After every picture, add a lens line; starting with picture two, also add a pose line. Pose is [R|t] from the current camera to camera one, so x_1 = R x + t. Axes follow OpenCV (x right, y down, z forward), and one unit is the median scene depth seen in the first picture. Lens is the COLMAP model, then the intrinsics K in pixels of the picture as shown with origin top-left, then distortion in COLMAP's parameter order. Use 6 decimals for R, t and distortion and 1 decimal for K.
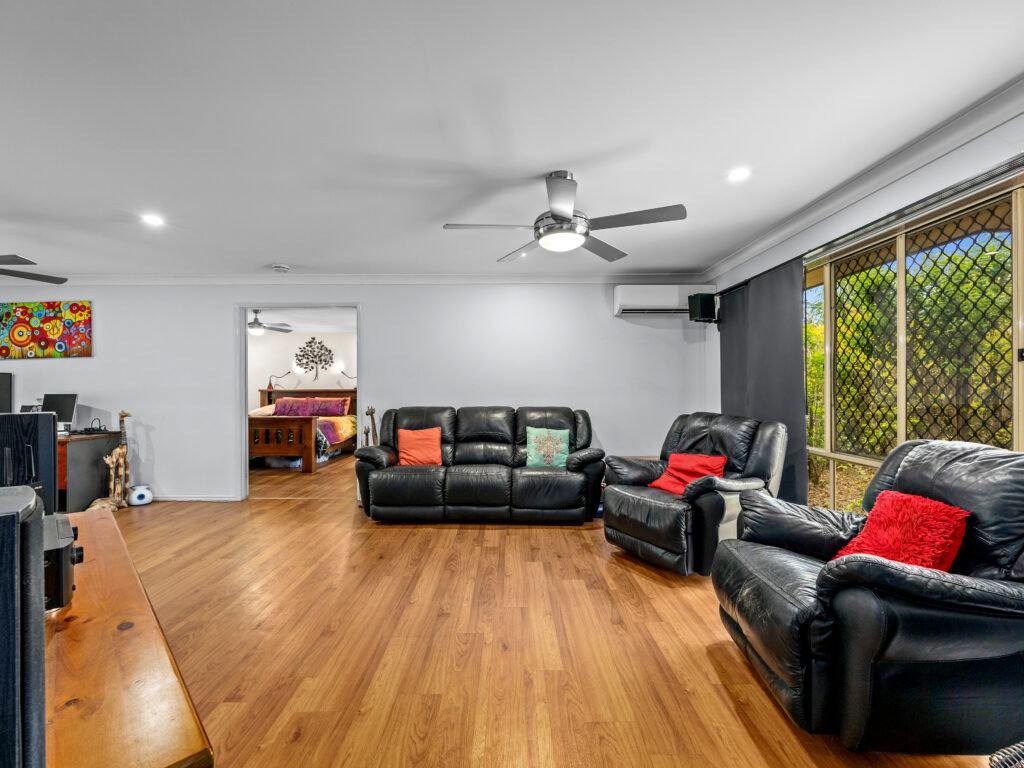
lens RADIAL K [[460.7, 0, 509.8], [0, 460.7, 387.0], [0, 0, 1]] dist [0.000921, 0.000124]
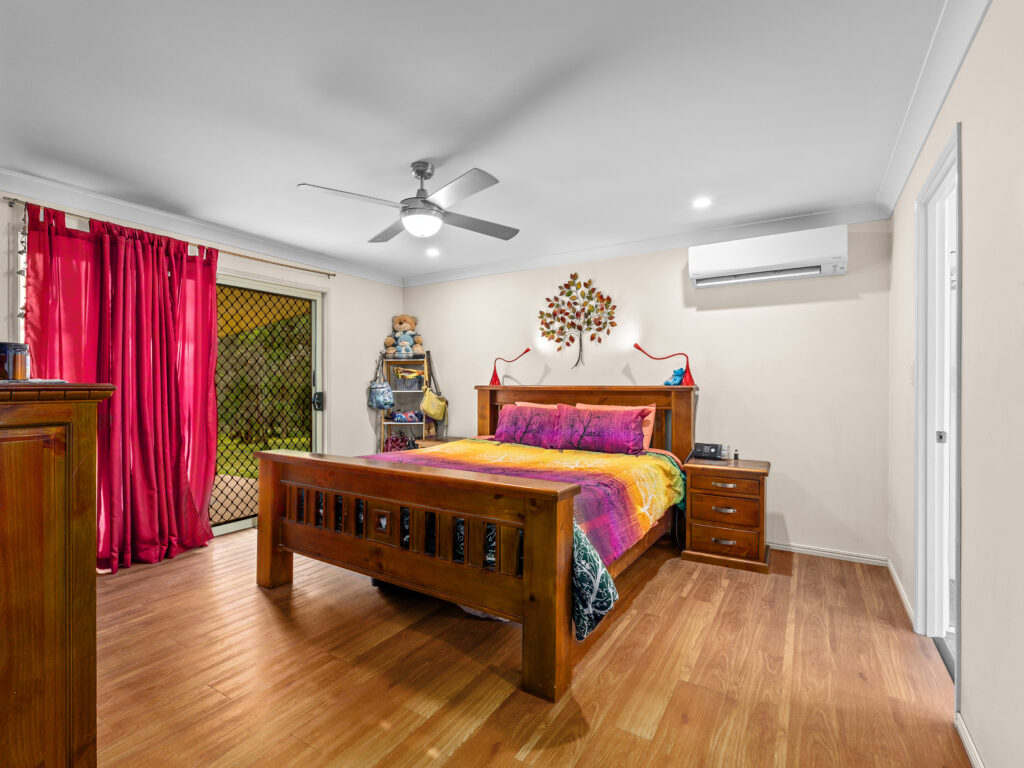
lens RADIAL K [[460.7, 0, 509.8], [0, 460.7, 387.0], [0, 0, 1]] dist [0.000921, 0.000124]
pose [[0.846605, 0.005481, -0.532194, -0.241655], [-0.001958, 0.999972, 0.007184, 0.003297], [0.532218, -0.005040, 0.846592, 0.591802]]
